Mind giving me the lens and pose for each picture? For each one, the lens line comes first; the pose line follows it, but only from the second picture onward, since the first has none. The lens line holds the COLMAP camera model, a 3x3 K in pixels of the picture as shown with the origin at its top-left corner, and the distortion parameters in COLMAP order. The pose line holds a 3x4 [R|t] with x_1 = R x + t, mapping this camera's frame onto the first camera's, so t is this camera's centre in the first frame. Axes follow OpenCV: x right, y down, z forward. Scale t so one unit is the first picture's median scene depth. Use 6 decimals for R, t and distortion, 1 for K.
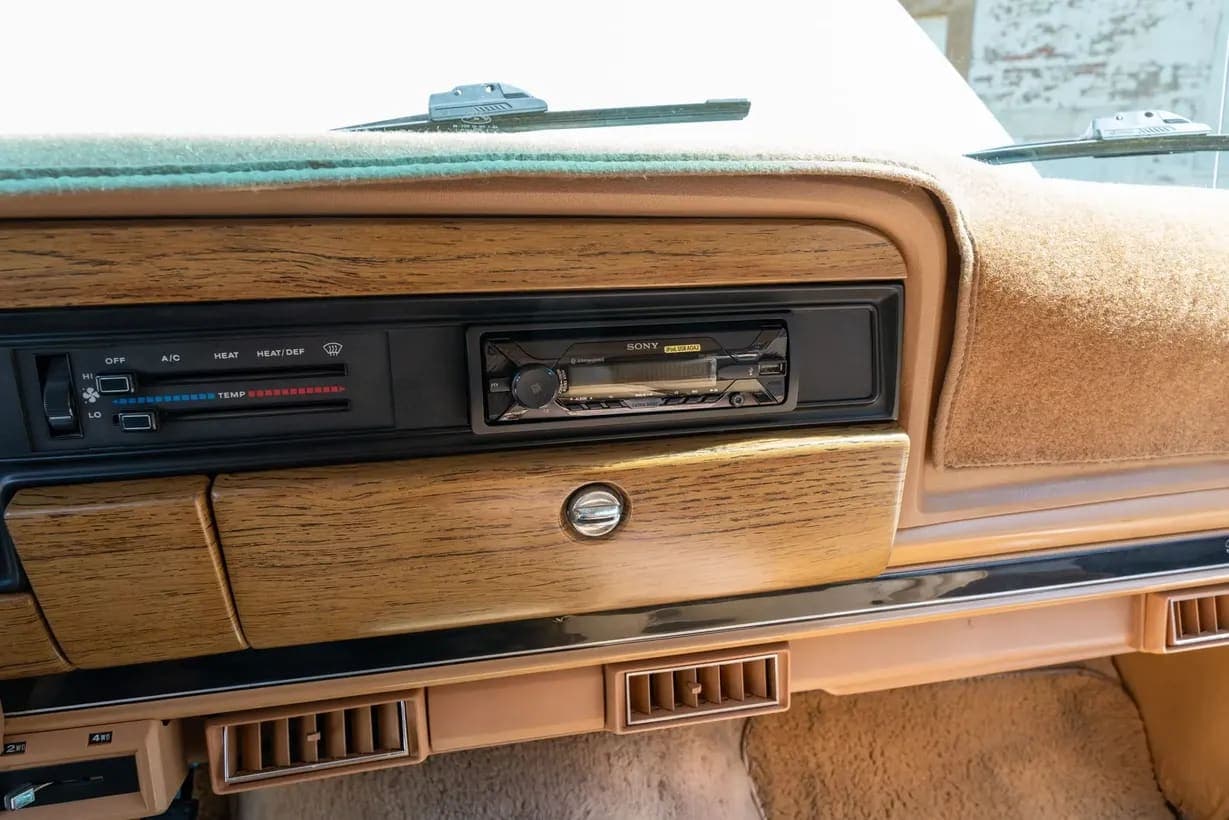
lens RADIAL K [[804.0, 0, 608.6], [0, 804.0, 411.9], [0, 0, 1]] dist [-0.011329, -0.000895]
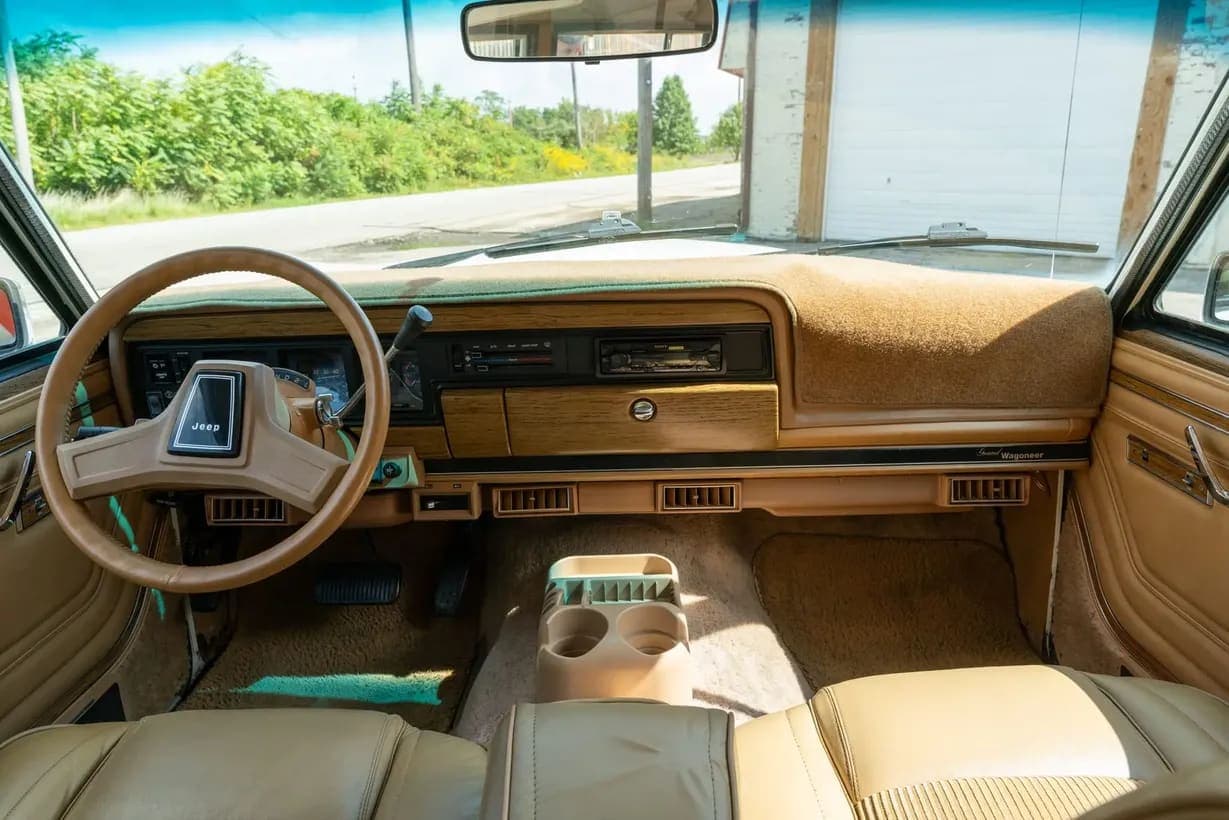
lens RADIAL K [[804.0, 0, 614.9], [0, 804.0, 406.2], [0, 0, 1]] dist [-0.011329, -0.000895]
pose [[0.976528, 0.051153, -0.209229, 0.445717], [-0.039082, 0.997346, 0.061429, -0.042587], [0.211815, -0.051810, 0.975935, -1.565858]]
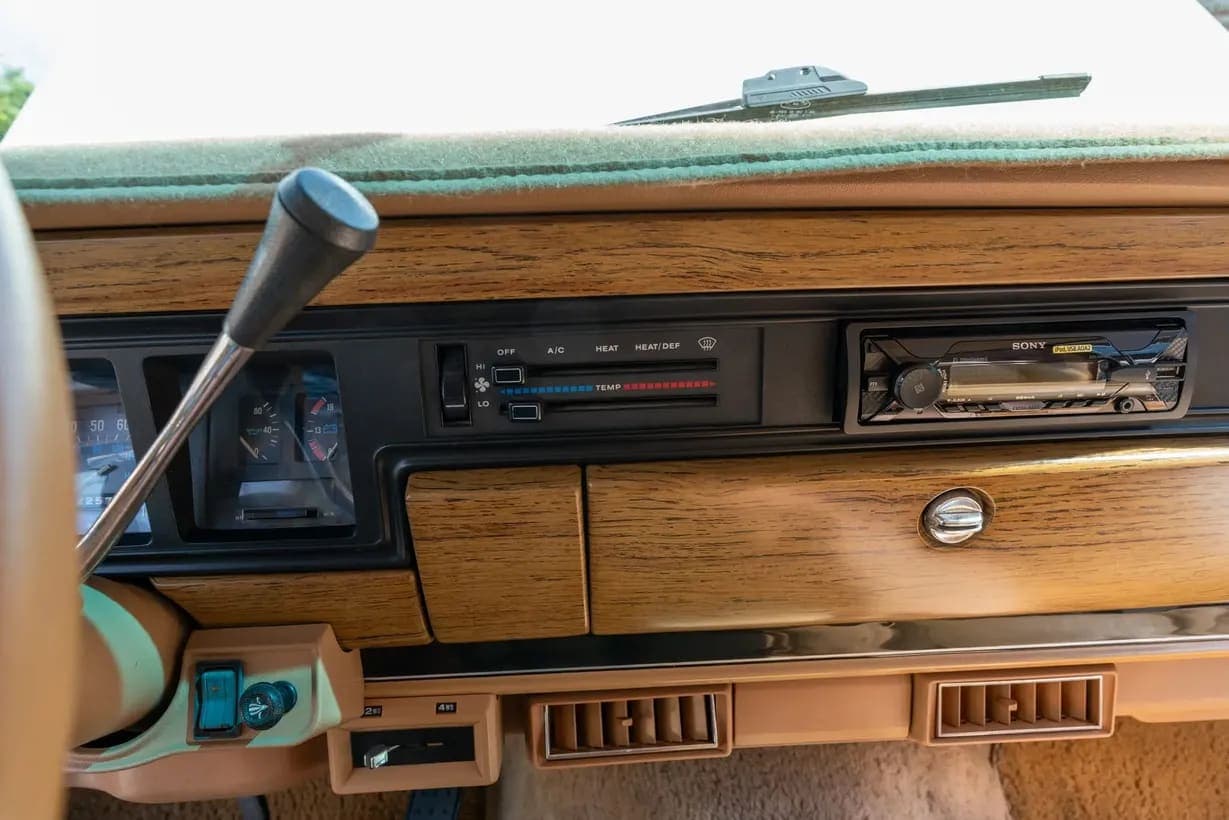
lens RADIAL K [[804.0, 0, 607.4], [0, 804.0, 412.4], [0, 0, 1]] dist [-0.011329, -0.000895]
pose [[0.986015, 0.030860, -0.163777, -0.280062], [-0.027059, 0.999311, 0.025389, -0.014211], [0.164448, -0.020603, 0.986171, -0.000449]]
